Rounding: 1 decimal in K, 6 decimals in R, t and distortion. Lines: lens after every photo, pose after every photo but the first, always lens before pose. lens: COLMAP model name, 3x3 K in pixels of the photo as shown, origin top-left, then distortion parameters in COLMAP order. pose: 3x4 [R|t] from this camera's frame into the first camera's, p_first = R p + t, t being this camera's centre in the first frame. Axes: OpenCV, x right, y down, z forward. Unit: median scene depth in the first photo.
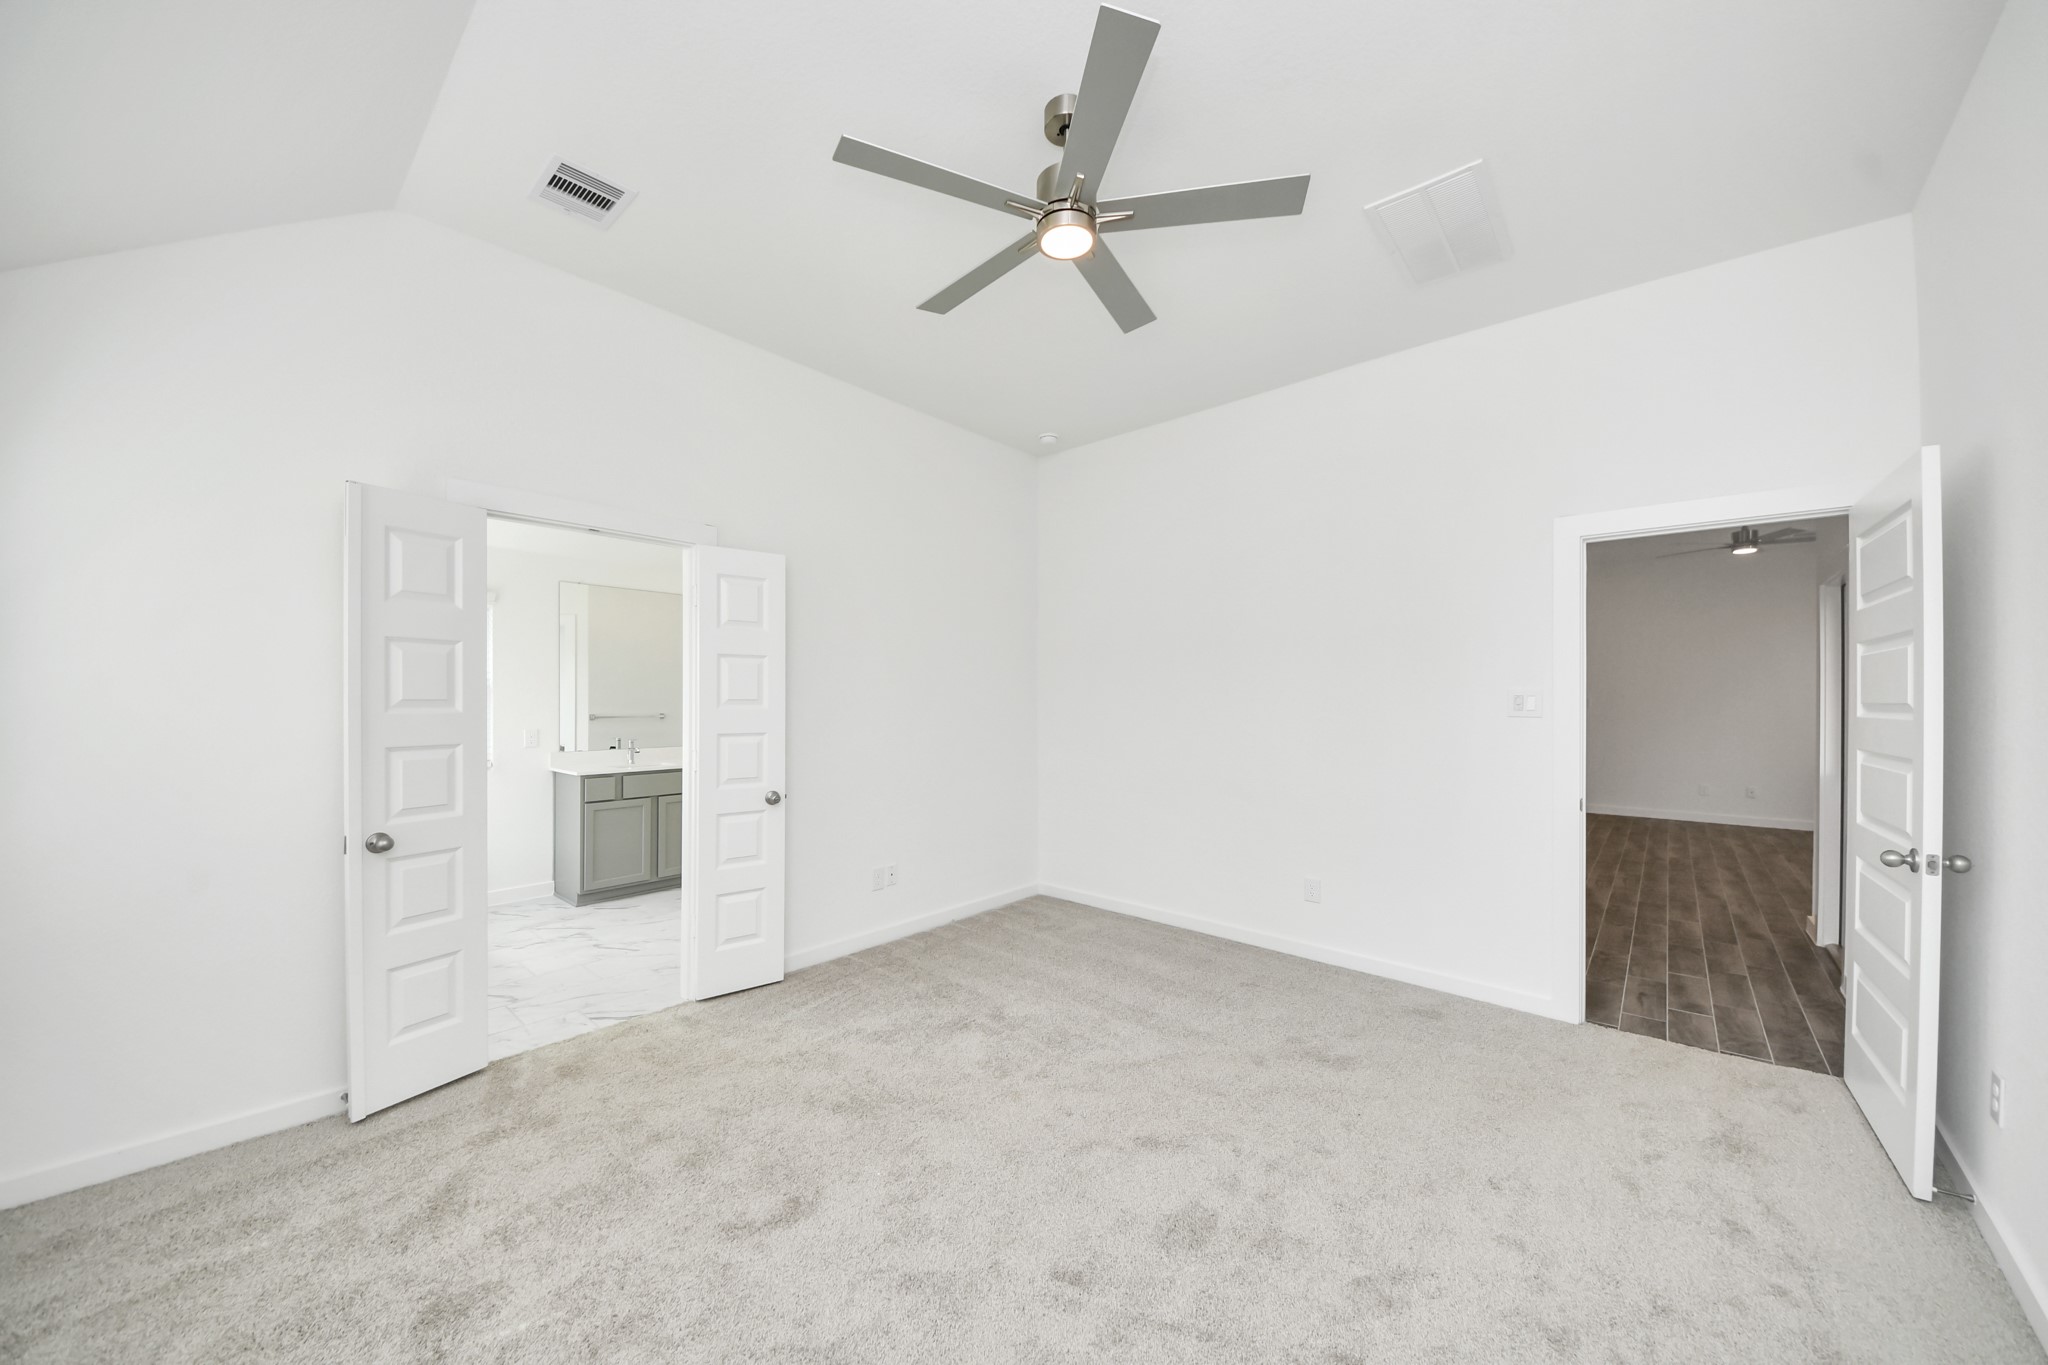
lens RADIAL K [[718.3, 0, 1016.6], [0, 718.3, 692.3], [0, 0, 1]] dist [0.030621, -0.020694]
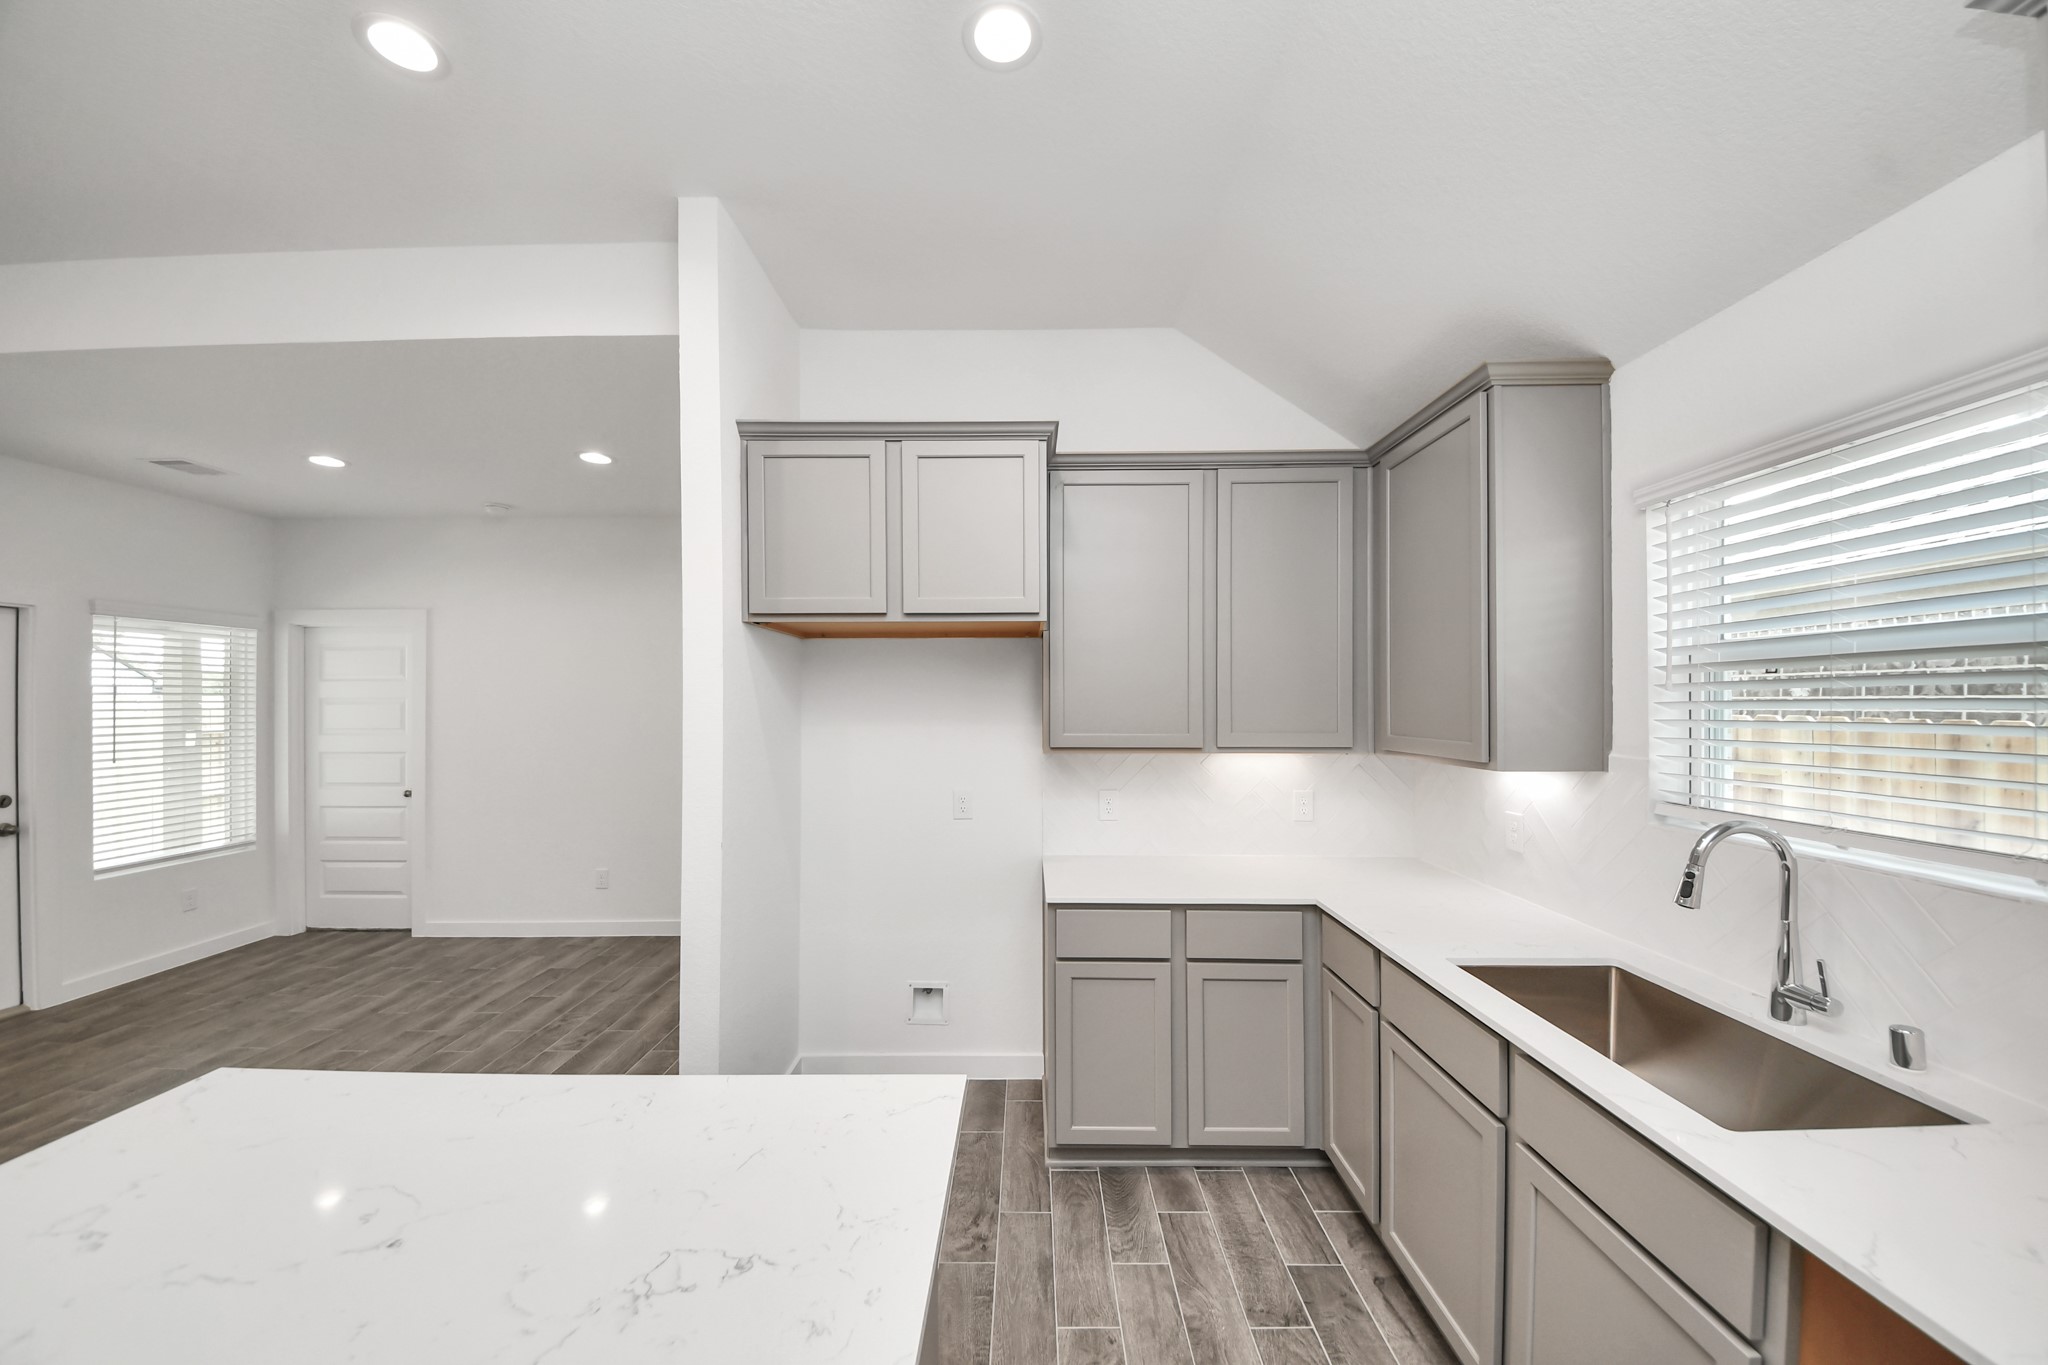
lens RADIAL K [[732.4, 0, 1025.7], [0, 732.4, 700.3], [0, 0, 1]] dist [0.001453, -0.008632]
pose [[-0.738262, -0.002505, -0.674510, 0.669222], [0.008724, 0.999874, -0.013262, -0.006260], [0.674458, -0.015675, -0.738147, 2.298542]]
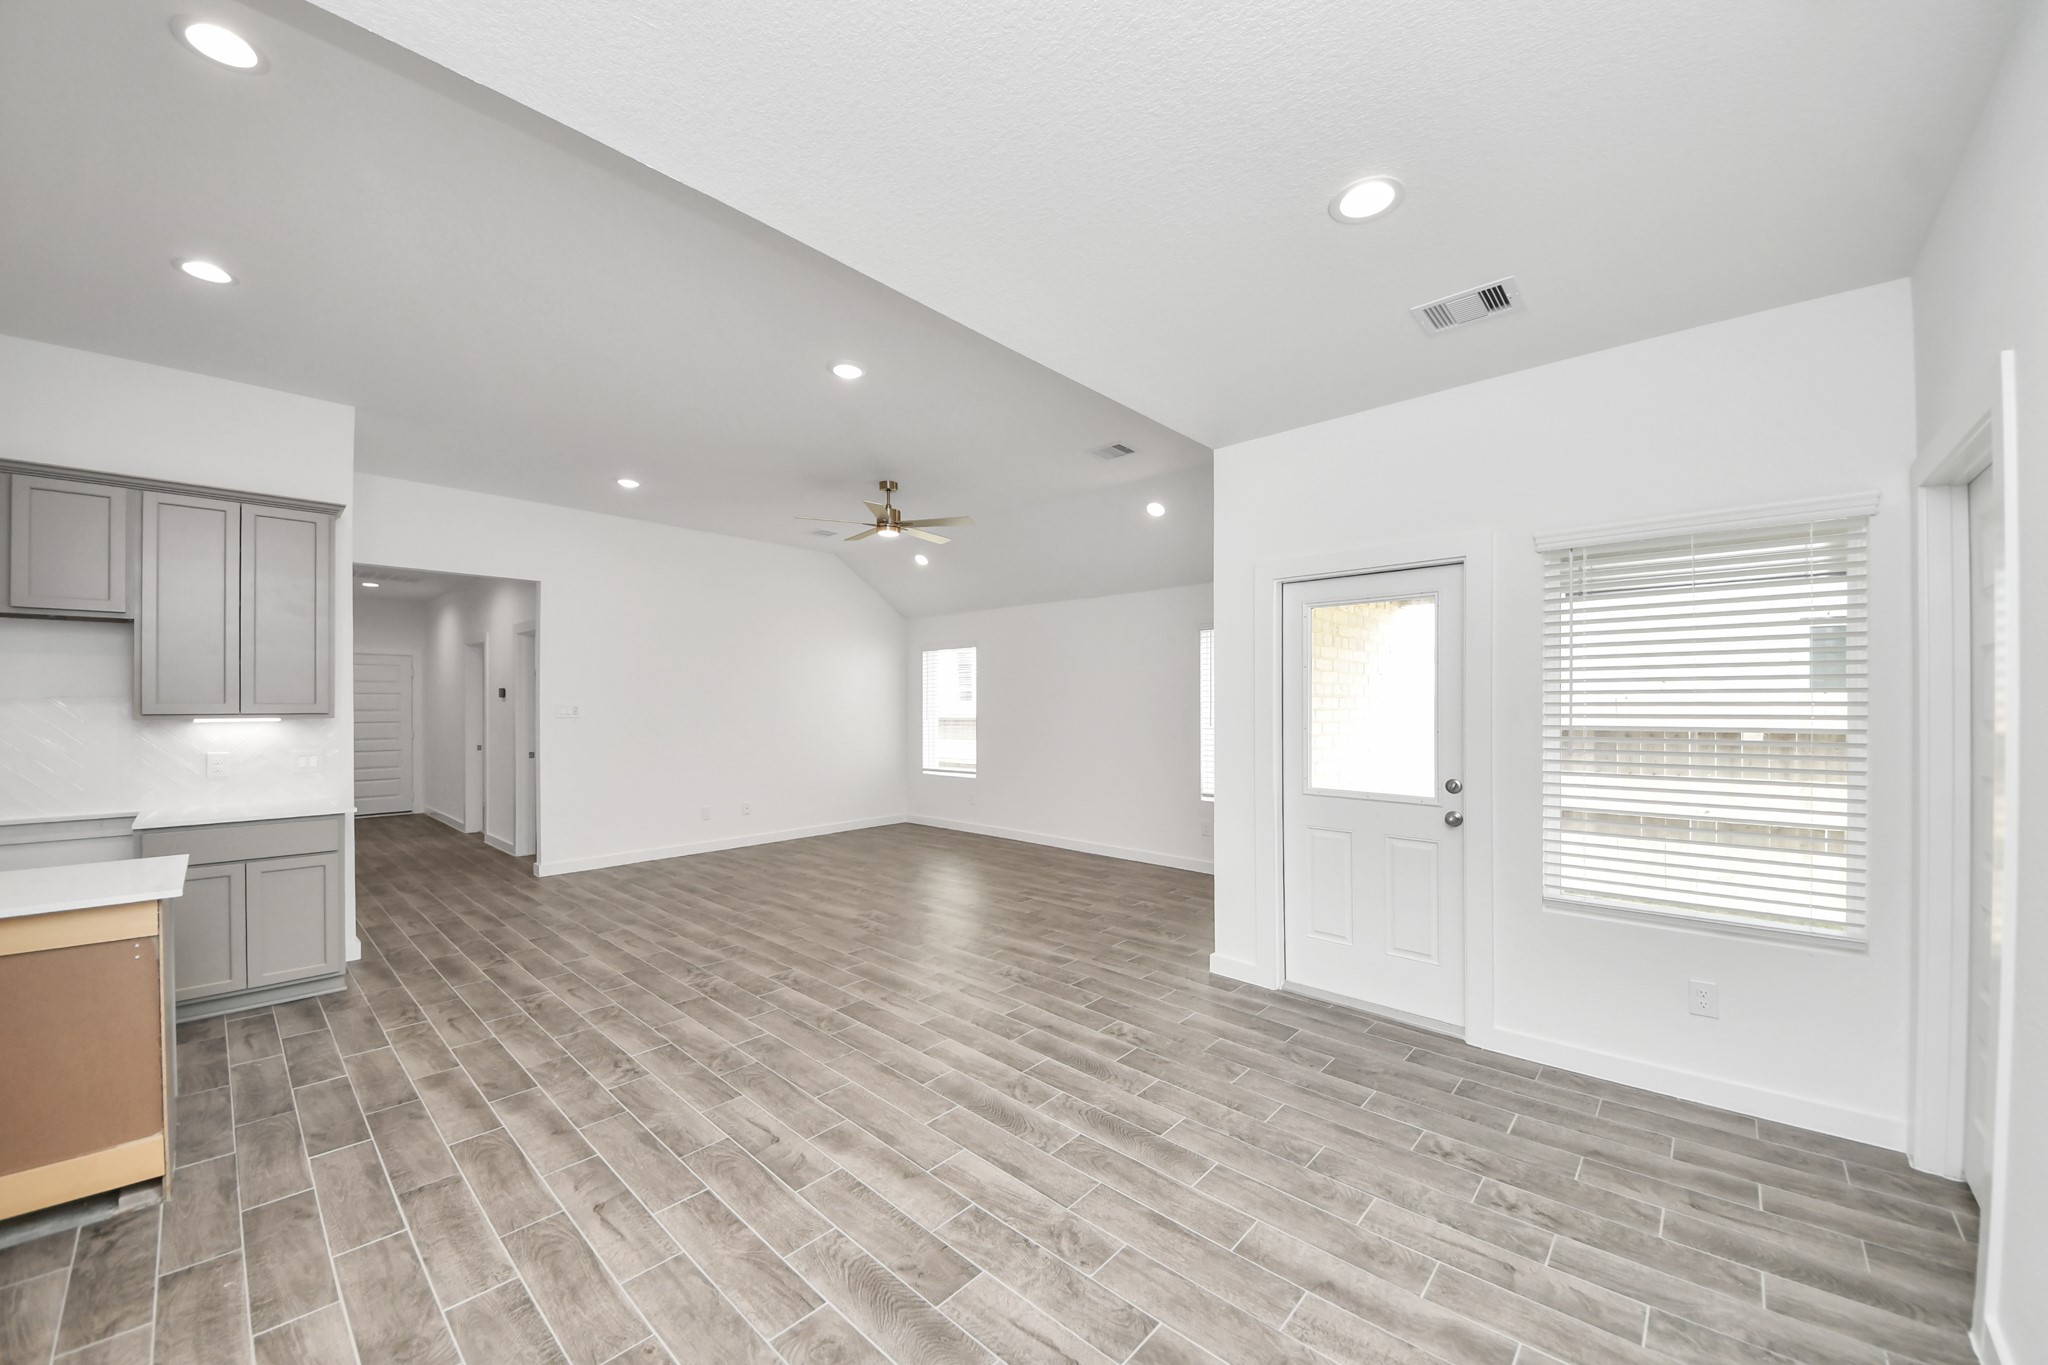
lens RADIAL K [[738.0, 0, 1025.2], [0, 738.0, 675.9], [0, 0, 1]] dist [0.047685, -0.031381]
pose [[0.003946, 0.035661, 0.999356, 0.207074], [-0.007105, 0.999340, -0.035632, 0.012056], [-0.999967, -0.006959, 0.004197, 1.287476]]
